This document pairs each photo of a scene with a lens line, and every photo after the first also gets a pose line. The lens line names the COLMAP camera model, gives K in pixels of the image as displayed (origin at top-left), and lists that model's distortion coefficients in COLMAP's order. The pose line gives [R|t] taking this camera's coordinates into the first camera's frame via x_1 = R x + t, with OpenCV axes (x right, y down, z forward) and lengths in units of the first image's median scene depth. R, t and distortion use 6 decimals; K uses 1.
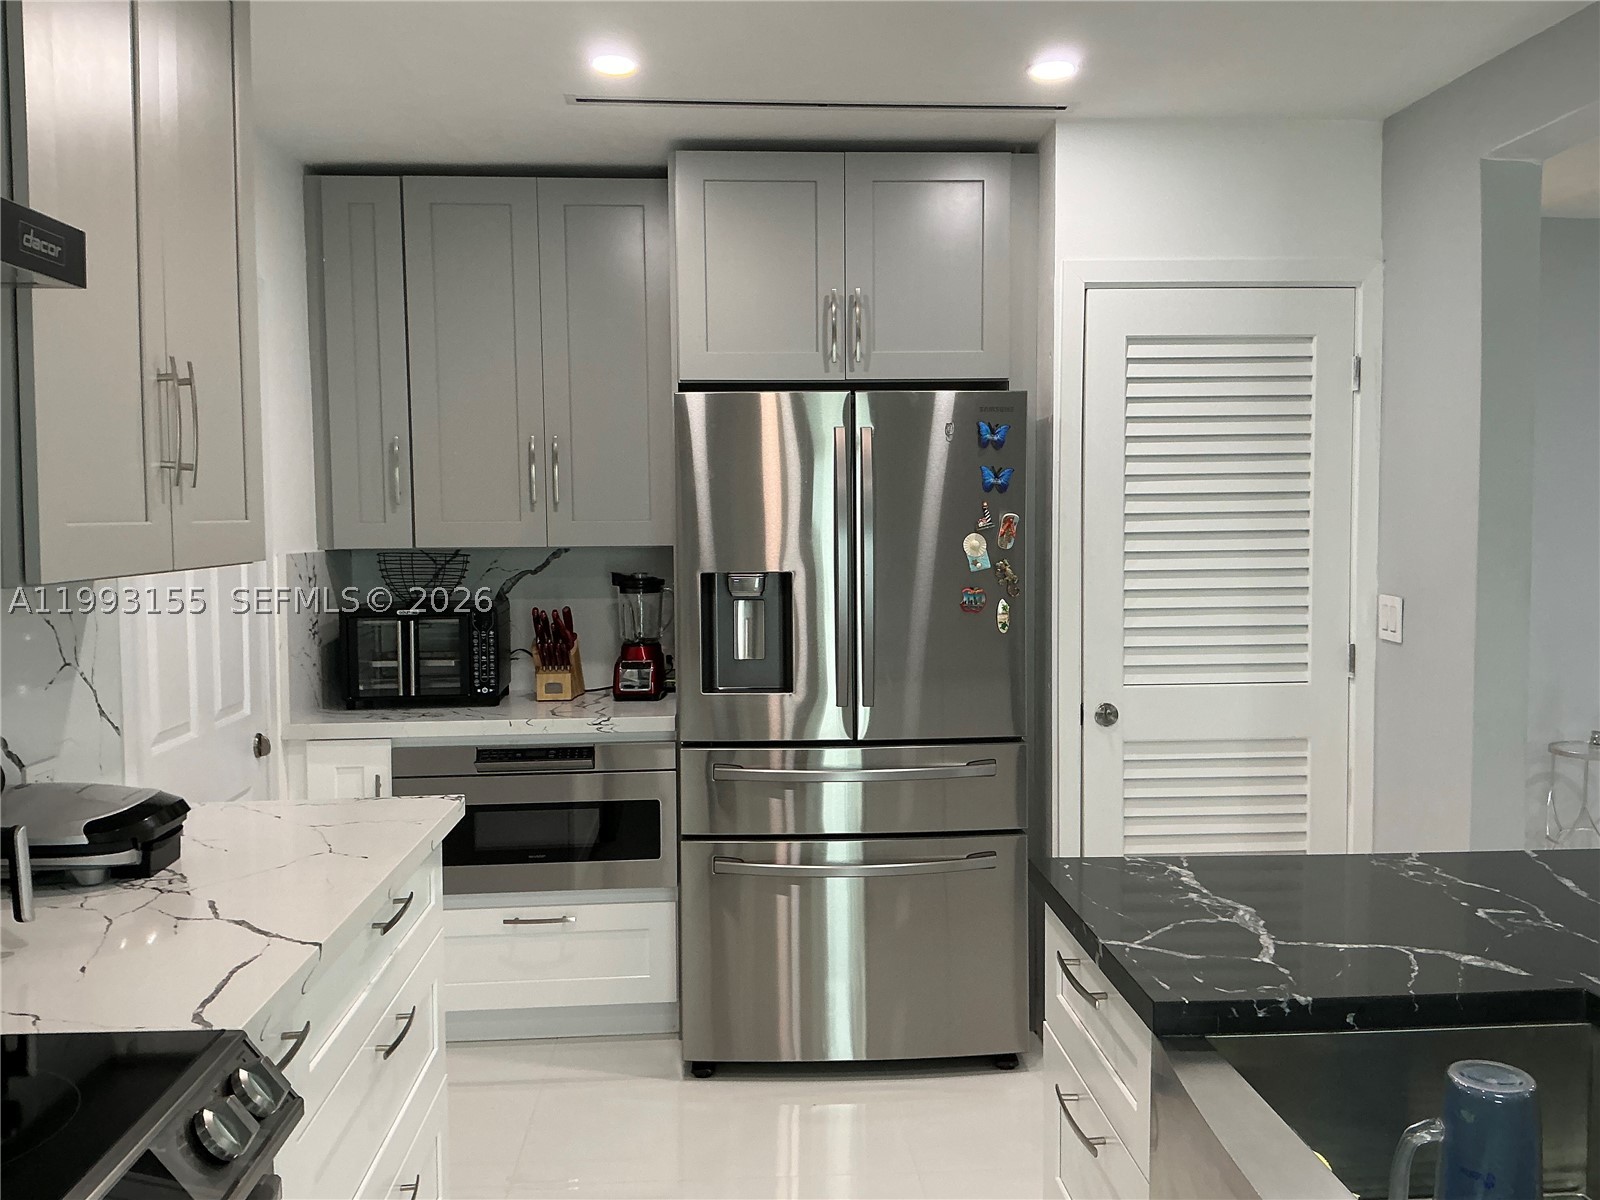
lens RADIAL K [[1334.4, 0, 800.3], [0, 1334.4, 593.1], [0, 0, 1]] dist [0.167111, -0.348687]
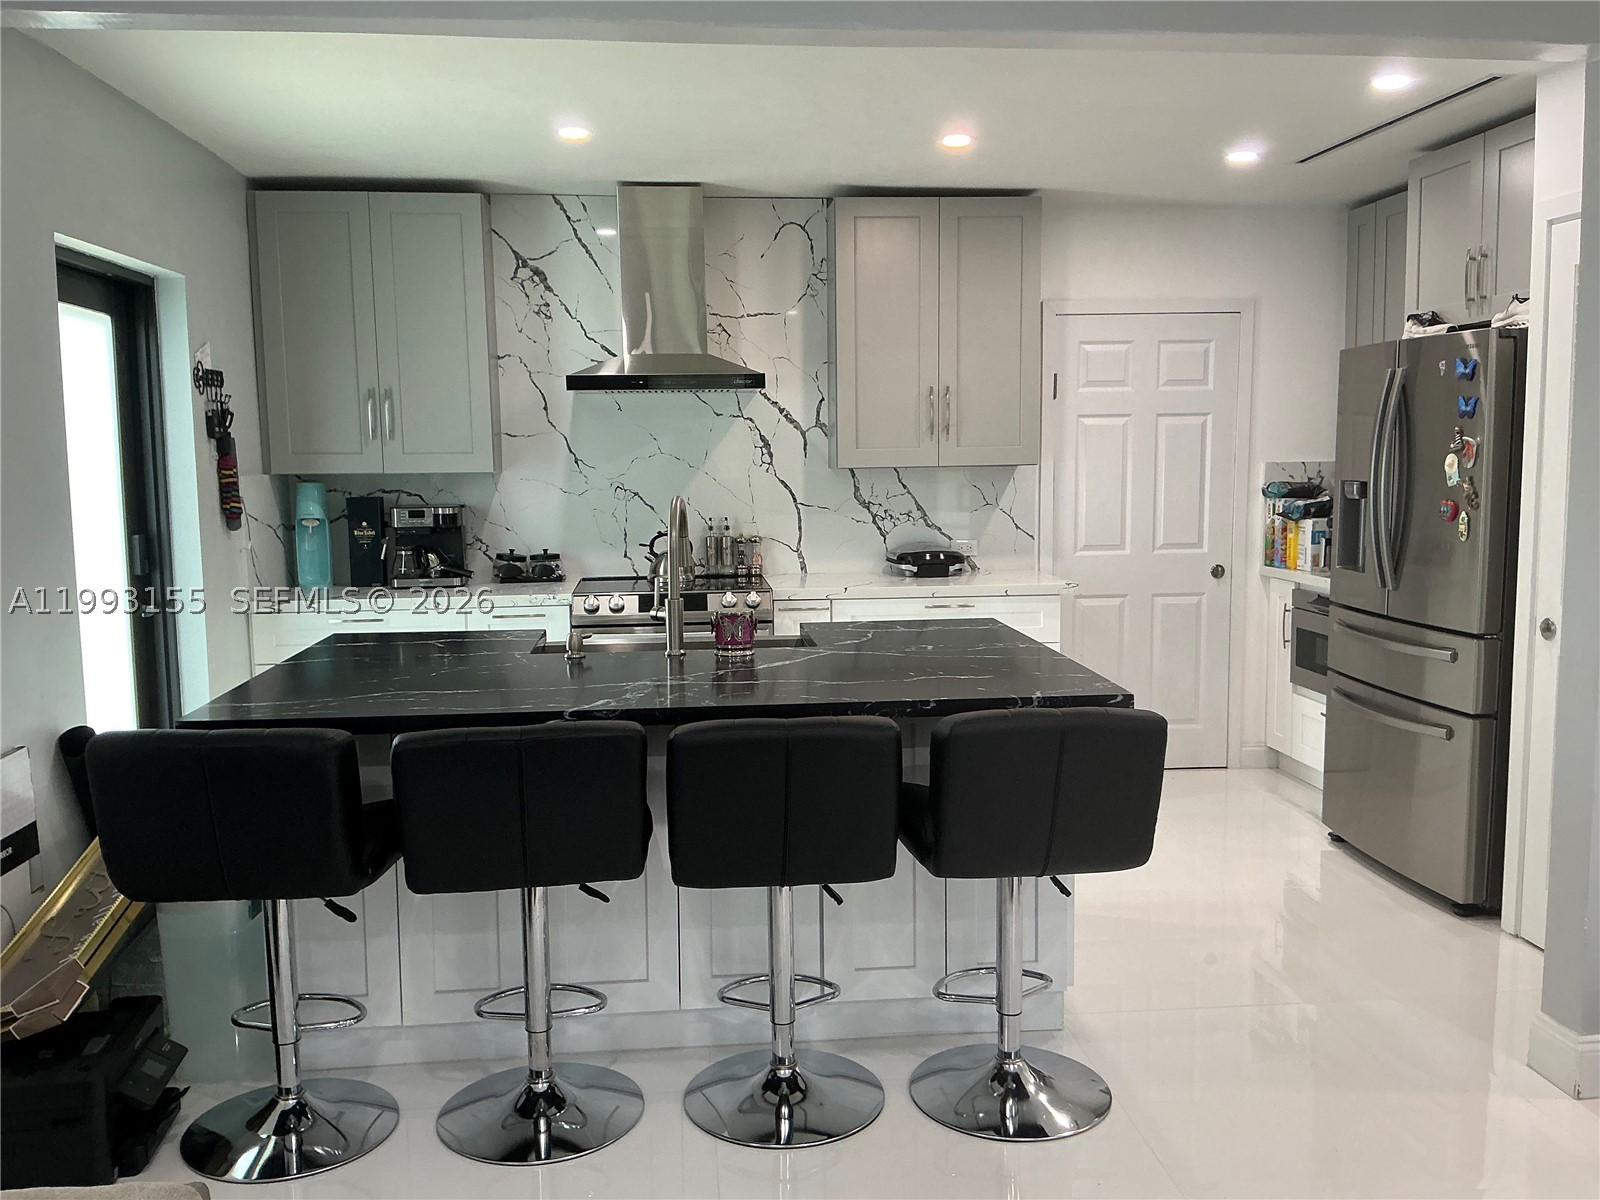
lens RADIAL K [[1334.4, 0, 800.3], [0, 1334.4, 593.1], [0, 0, 1]] dist [0.167111, -0.348687]
pose [[0.034949, 0.113098, -0.992969, 1.309000], [-0.052378, 0.992418, 0.111192, -0.025986], [0.998016, 0.048123, 0.040608, 0.386915]]
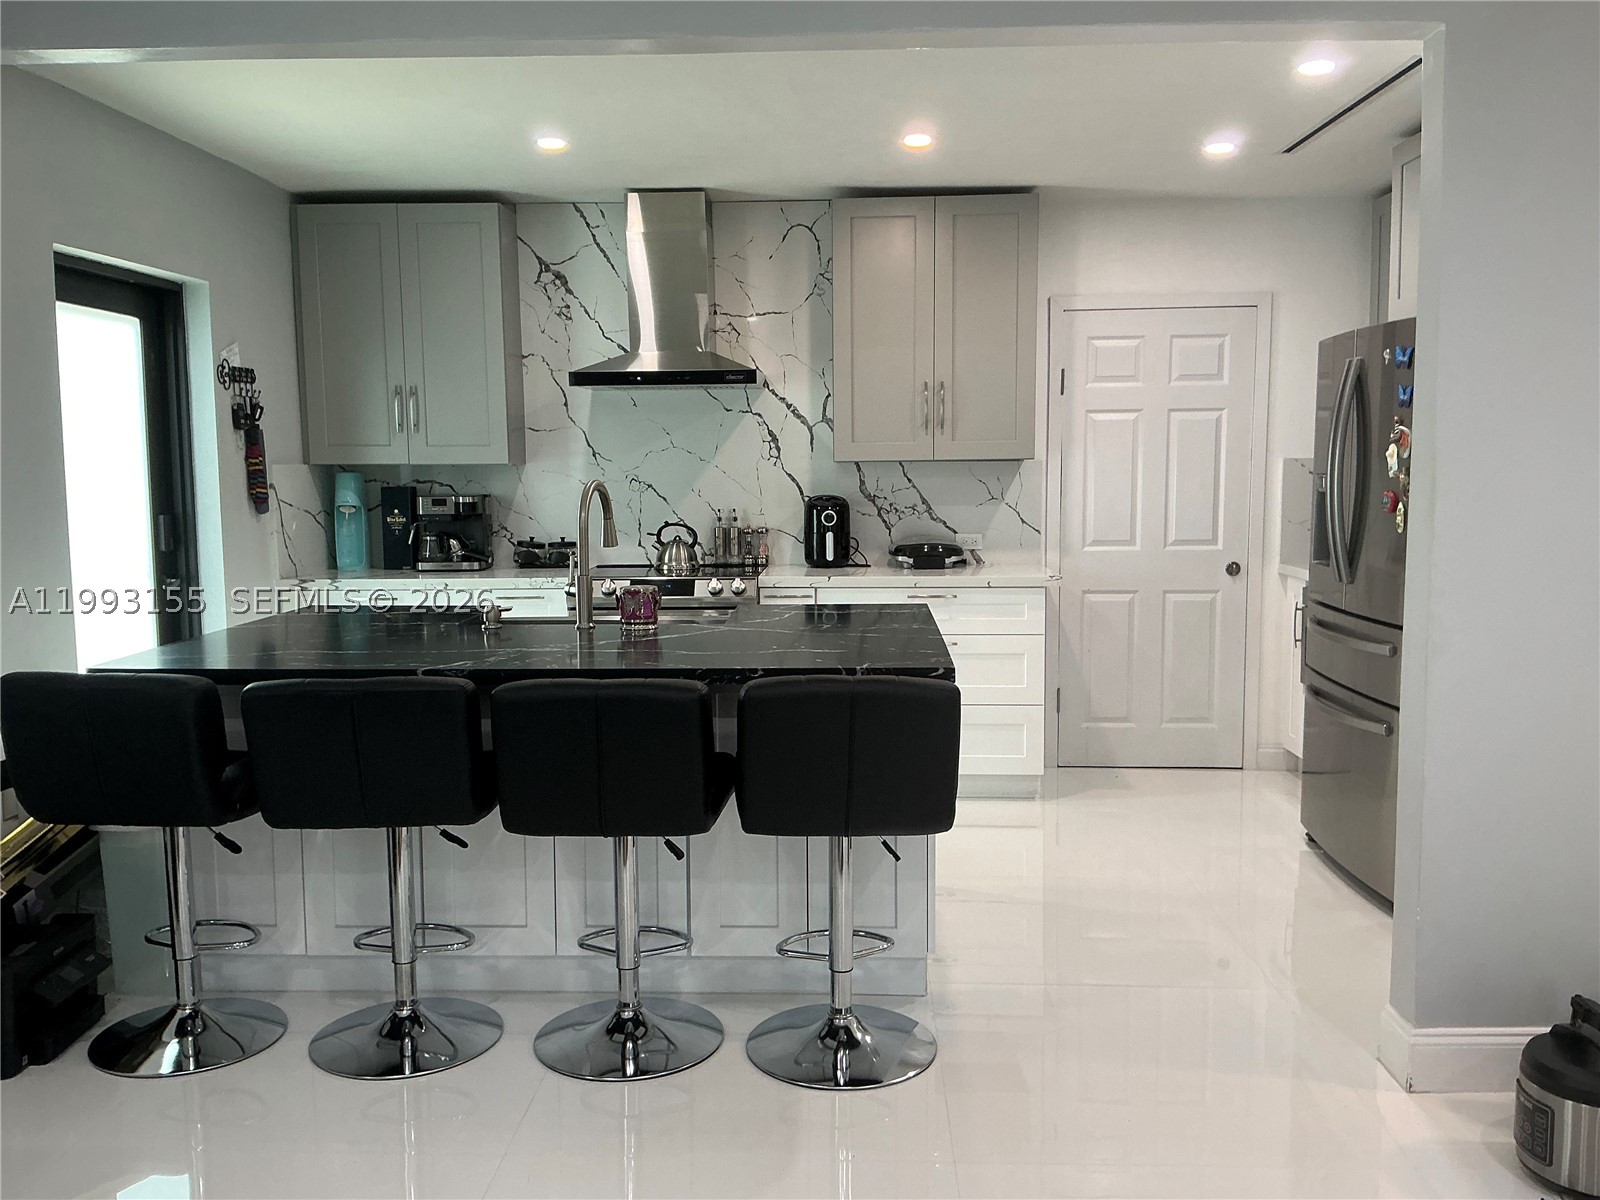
lens RADIAL K [[1334.4, 0, 800.3], [0, 1334.4, 593.1], [0, 0, 1]] dist [0.167111, -0.348687]
pose [[-0.105707, 0.106556, -0.988672, 1.354484], [-0.054488, 0.992128, 0.112754, -0.021431], [0.992903, 0.065790, -0.099069, 0.617878]]
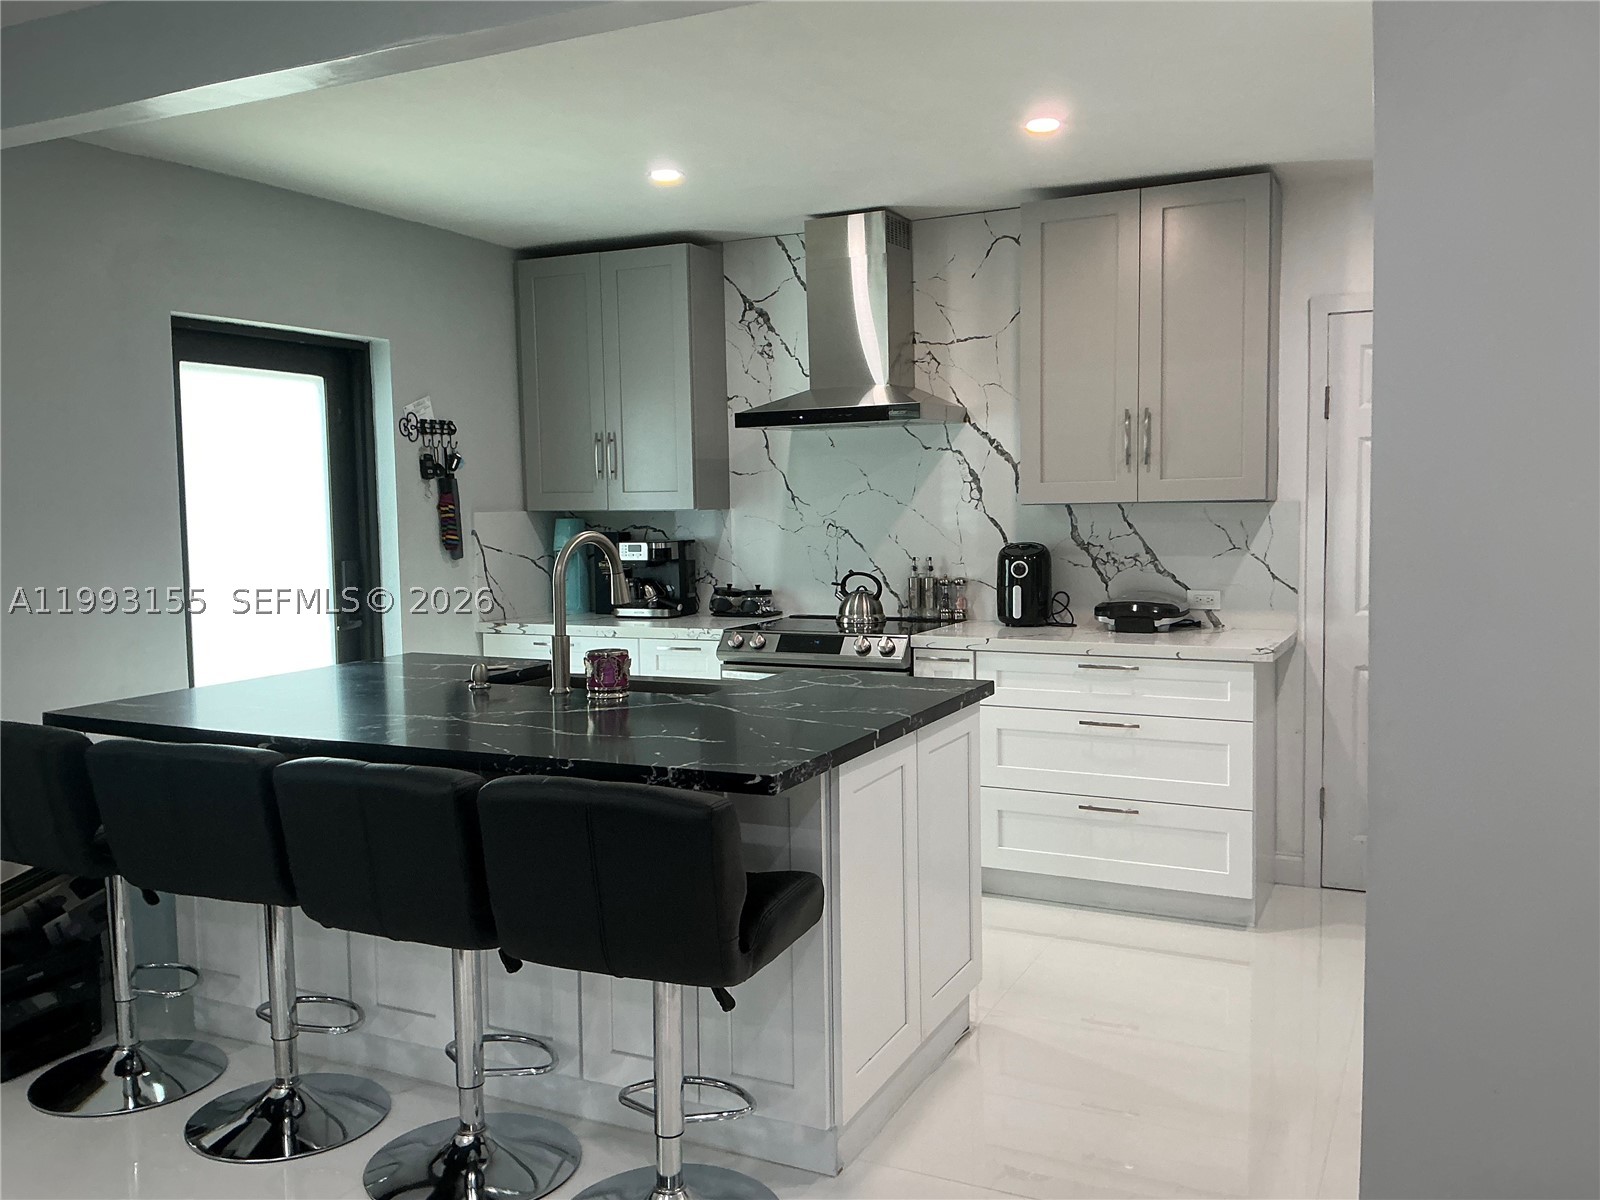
lens RADIAL K [[1334.4, 0, 800.3], [0, 1334.4, 593.1], [0, 0, 1]] dist [0.167111, -0.348687]
pose [[-0.494920, 0.076036, -0.865606, 1.071368], [-0.036465, 0.993469, 0.108118, -0.050616], [0.868173, 0.085074, -0.488915, 0.982258]]
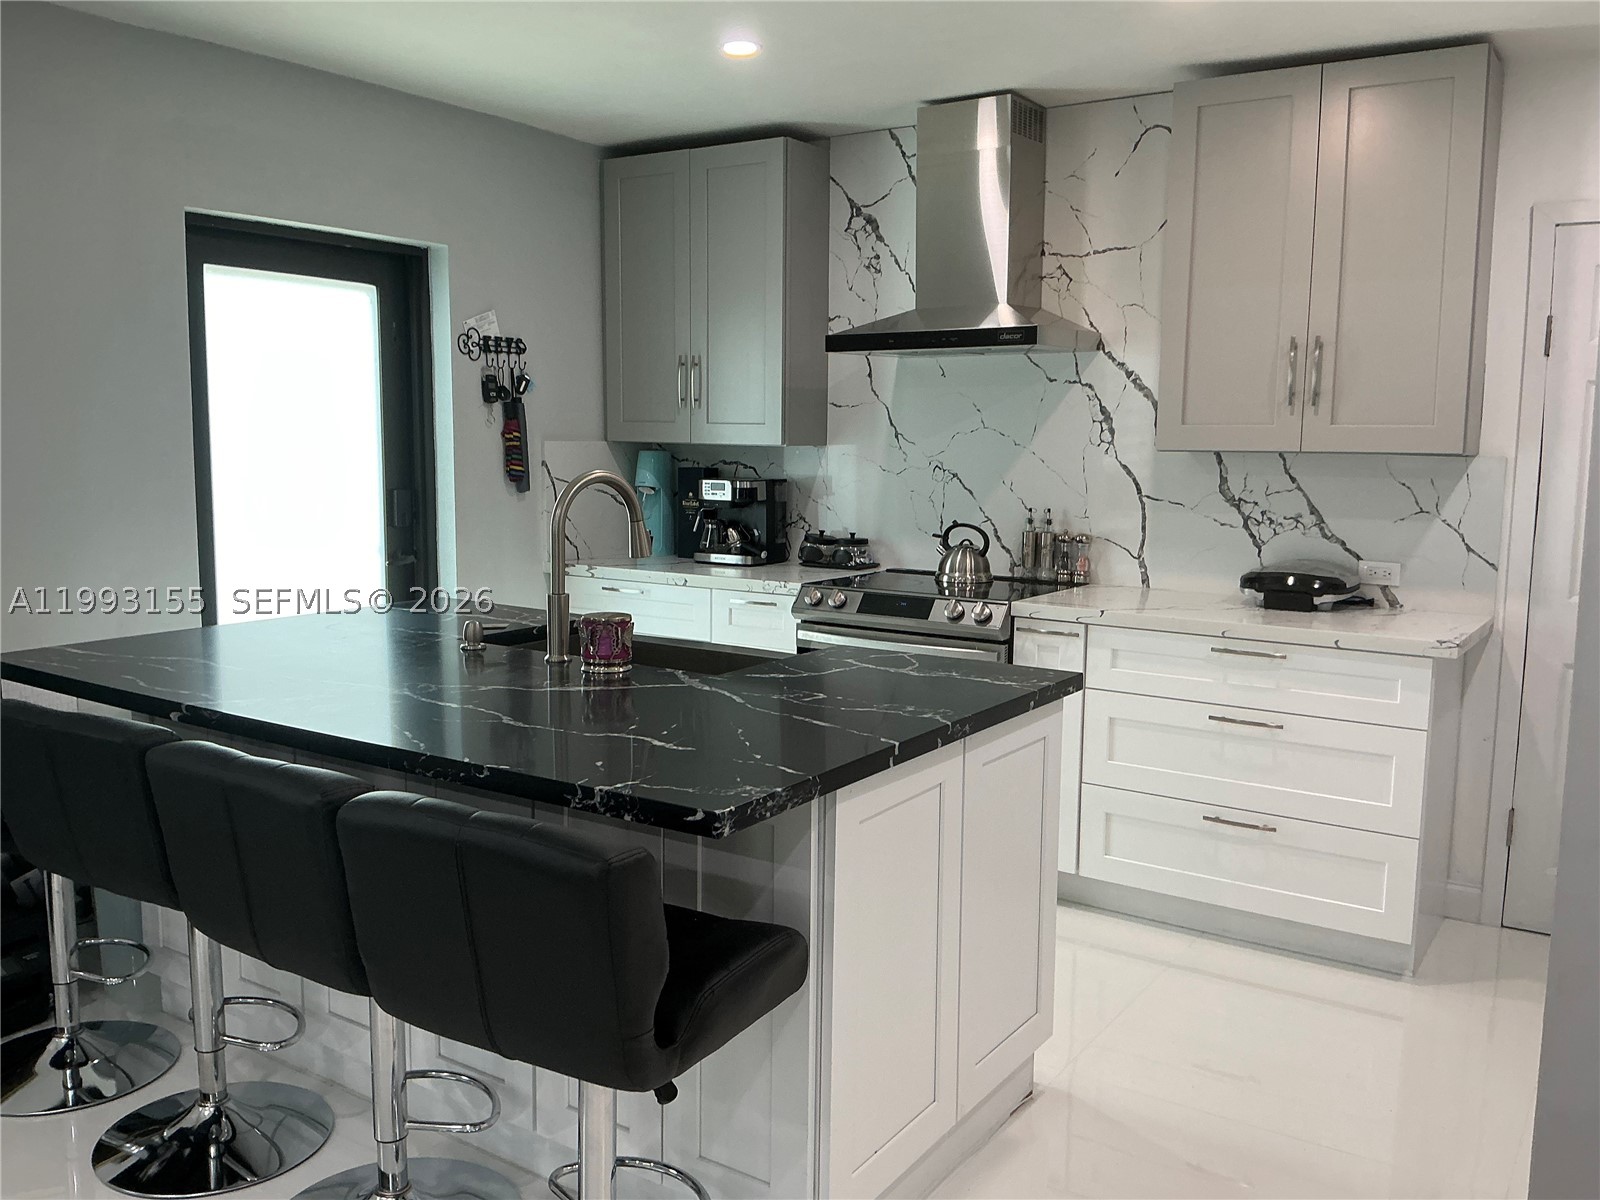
lens RADIAL K [[1334.4, 0, 800.3], [0, 1334.4, 593.1], [0, 0, 1]] dist [0.167111, -0.348687]
pose [[-0.607619, 0.095441, -0.788473, 0.865069], [-0.059018, 0.984583, 0.164660, -0.052484], [0.792033, 0.146585, -0.592619, 0.959341]]
